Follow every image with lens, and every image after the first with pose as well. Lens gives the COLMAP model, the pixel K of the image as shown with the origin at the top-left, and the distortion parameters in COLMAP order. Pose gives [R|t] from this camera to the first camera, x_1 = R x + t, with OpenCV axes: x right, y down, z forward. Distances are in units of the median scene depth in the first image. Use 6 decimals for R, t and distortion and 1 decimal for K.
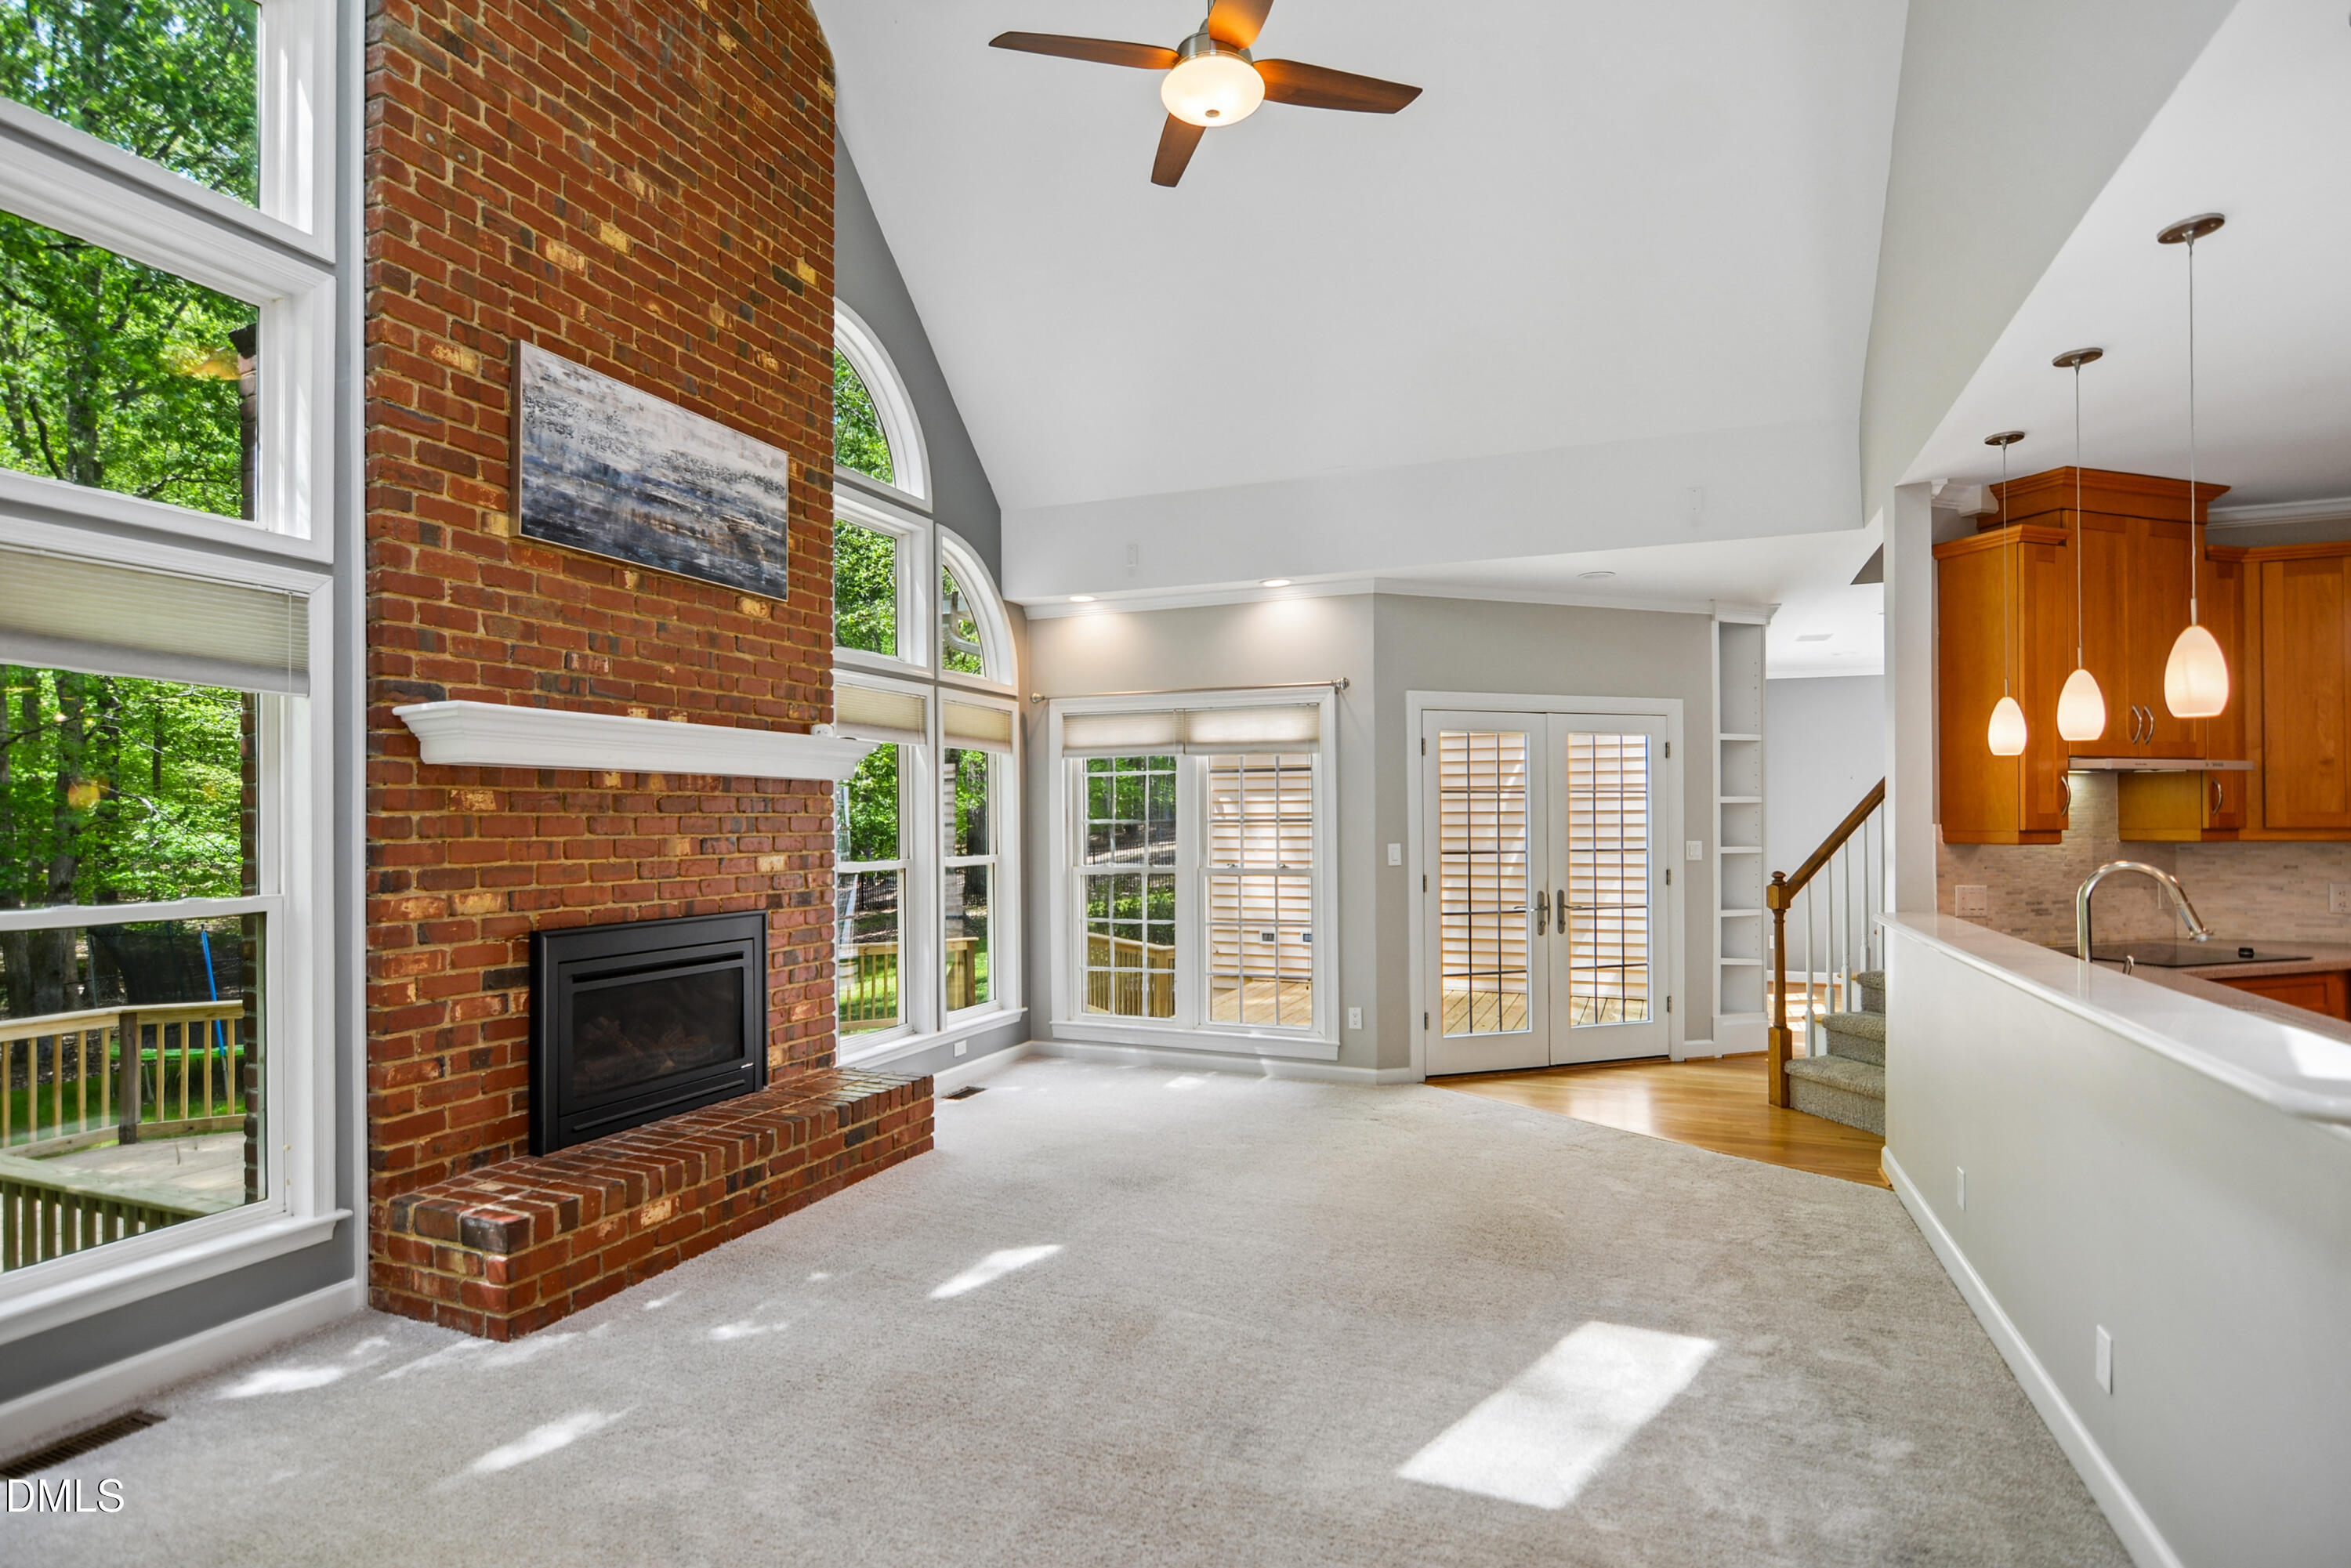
lens RADIAL K [[1166.4, 0, 1162.4], [0, 1166.4, 822.8], [0, 0, 1]] dist [-0.018684, 0.004302]
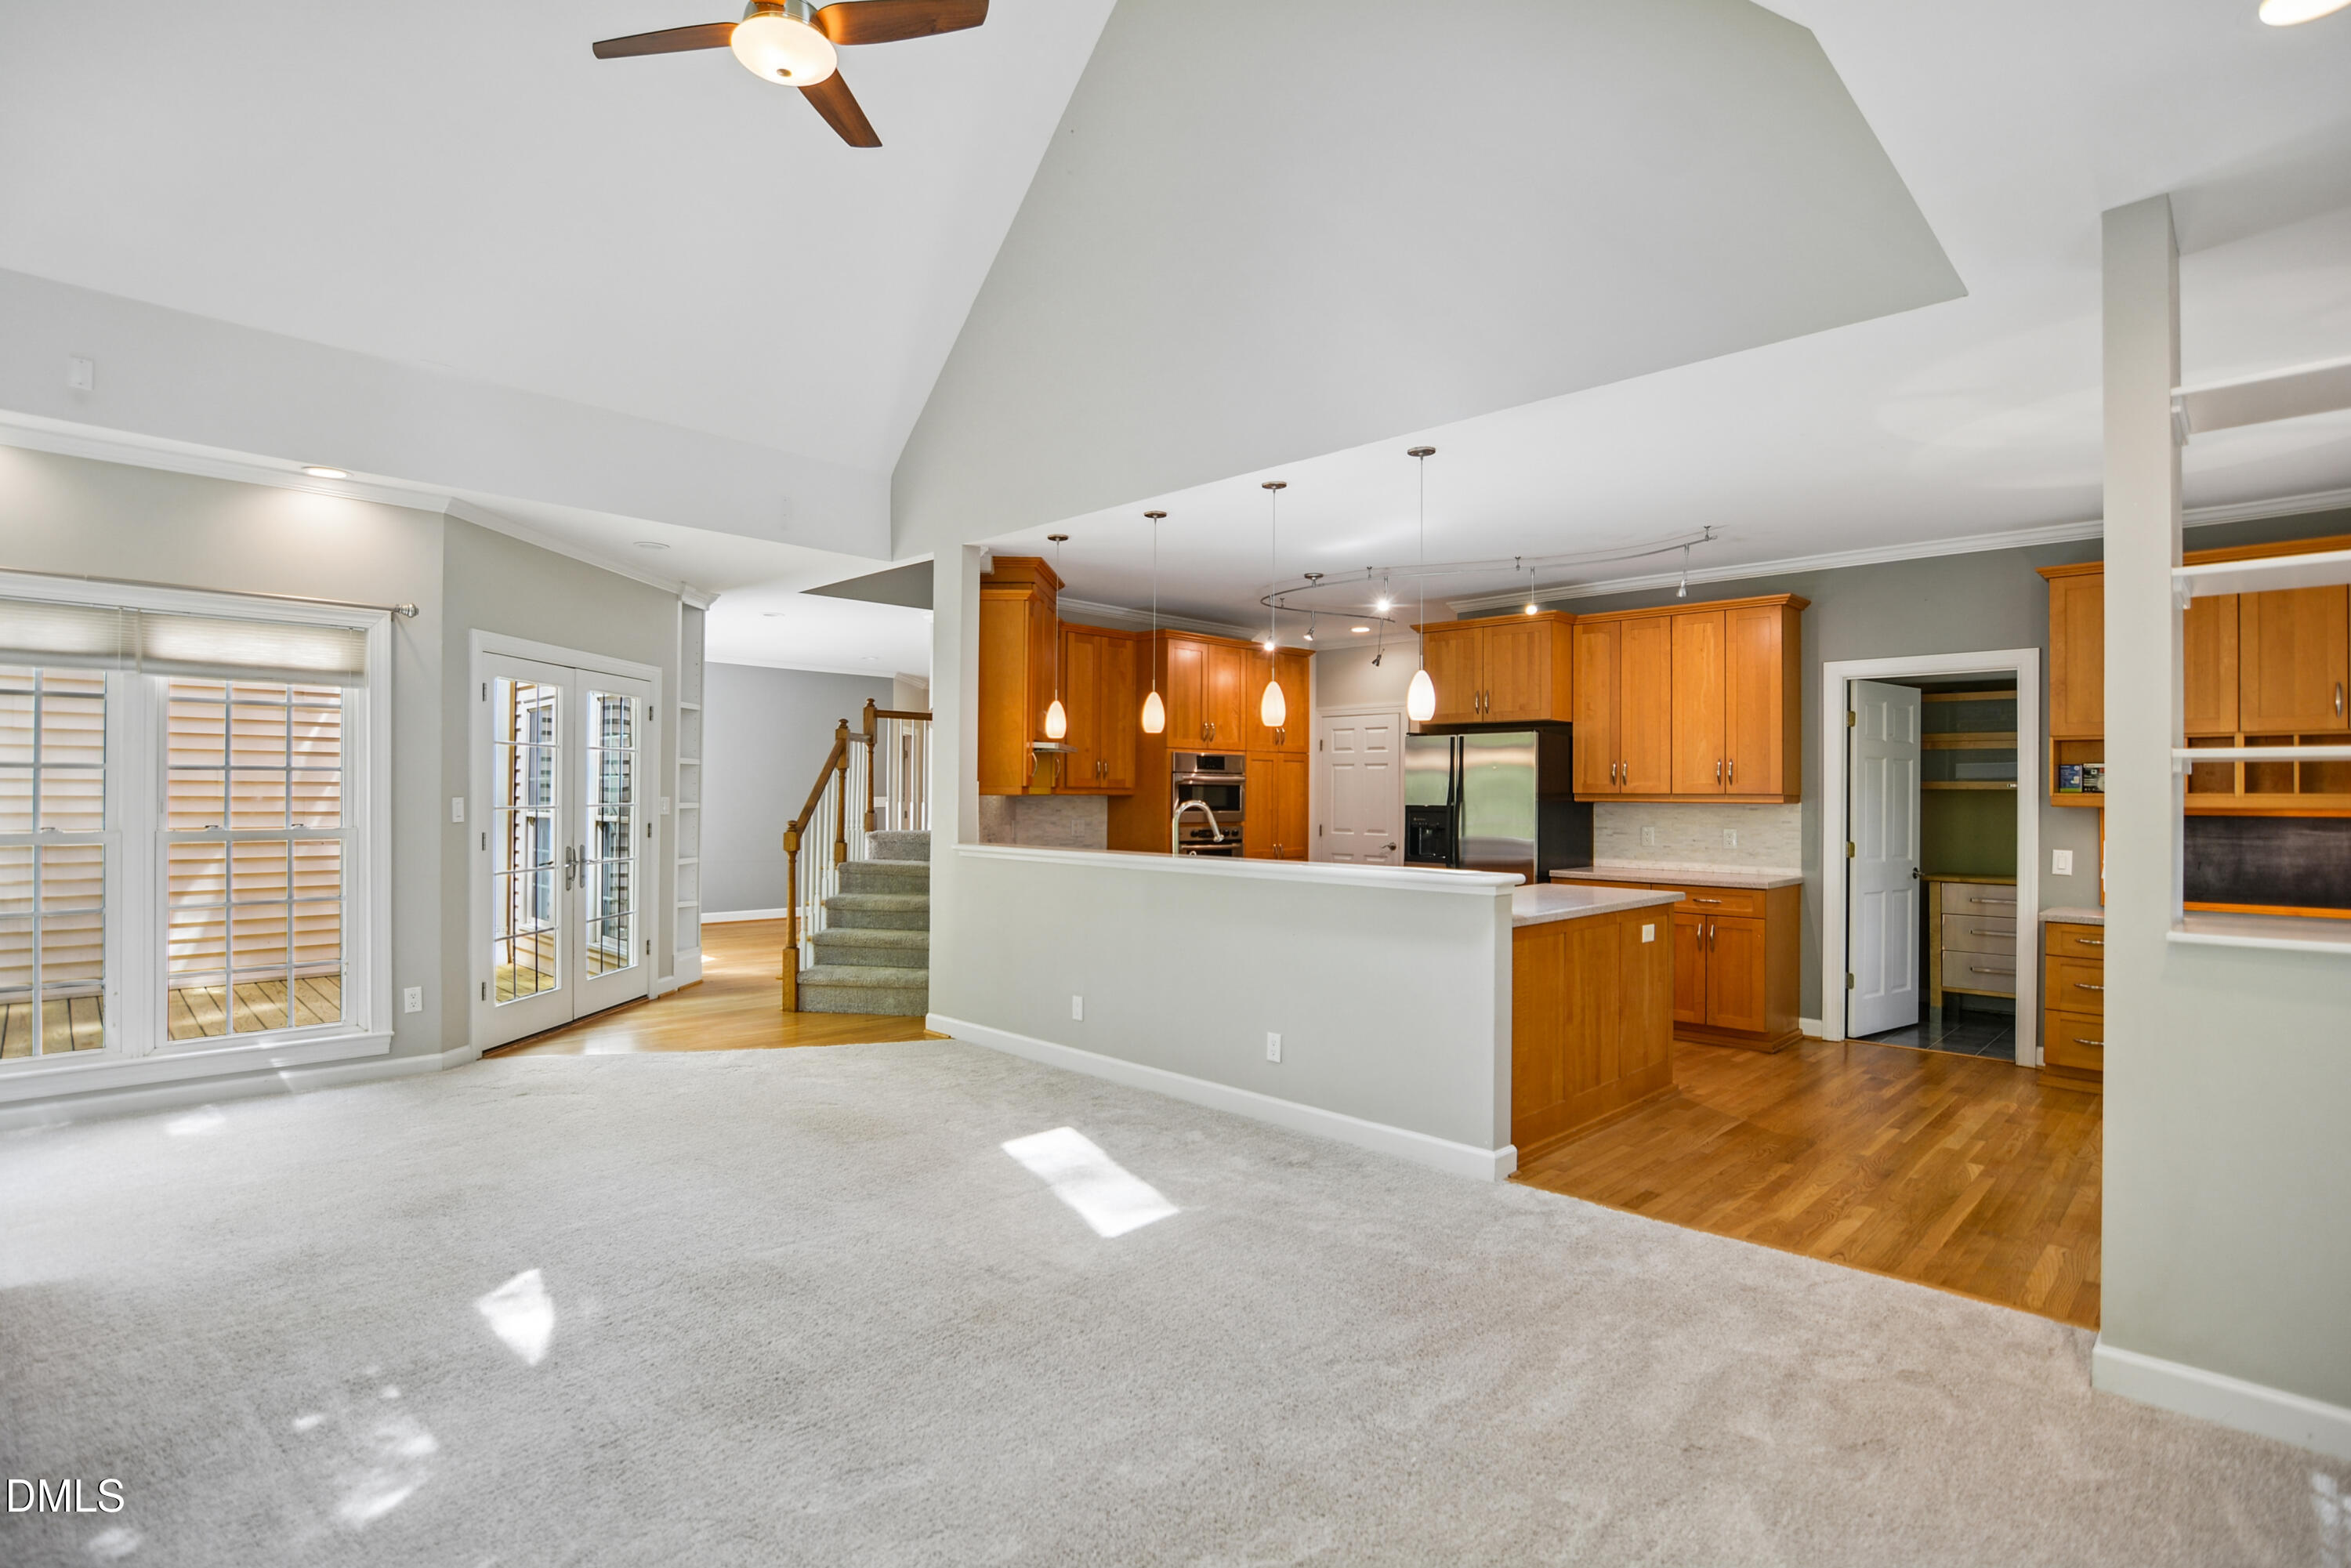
lens RADIAL K [[1166.4, 0, 1157.8], [0, 1166.4, 795.9], [0, 0, 1]] dist [-0.018684, 0.004302]
pose [[0.369039, 0.003980, 0.929405, -0.595644], [-0.007579, 0.999970, -0.001273, 0.018949], [-0.929383, -0.006575, 0.369059, 0.238650]]
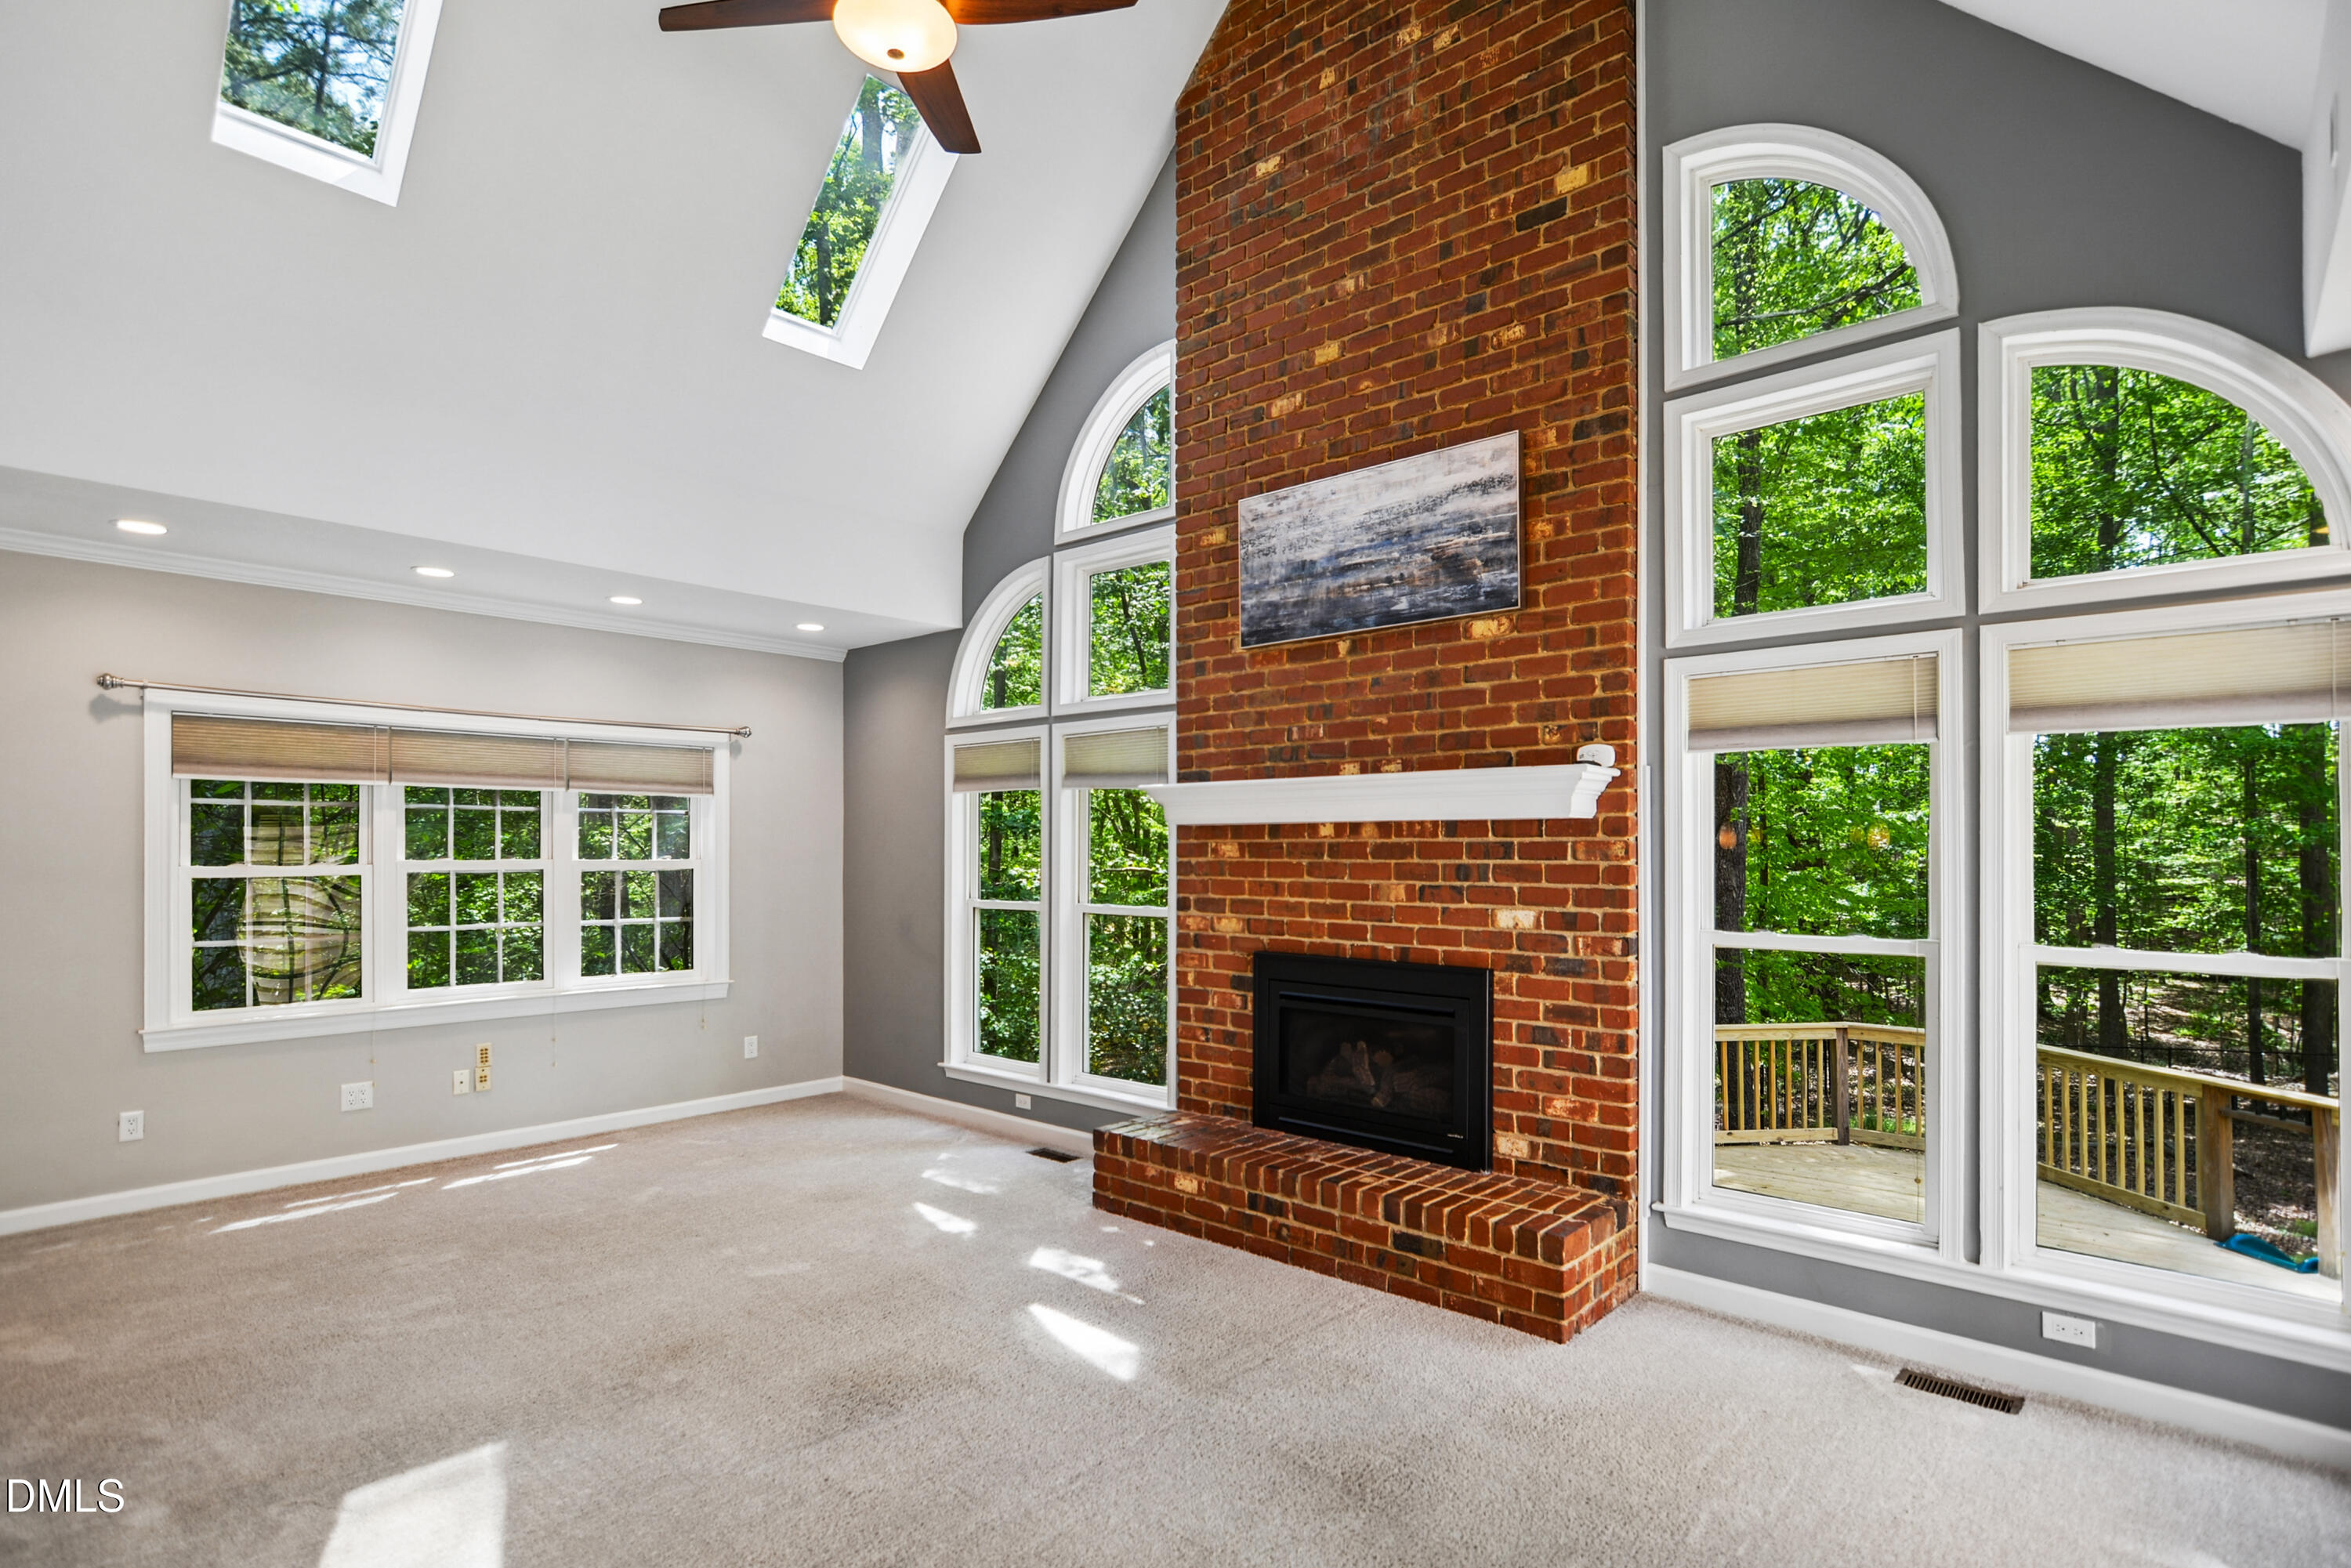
lens RADIAL K [[1166.4, 0, 1143.2], [0, 1166.4, 840.3], [0, 0, 1]] dist [-0.018684, 0.004302]
pose [[-0.342232, -0.001283, -0.939615, 0.604132], [0.000376, 0.999999, -0.001502, -0.023194], [0.939616, -0.000867, -0.342231, 1.117638]]
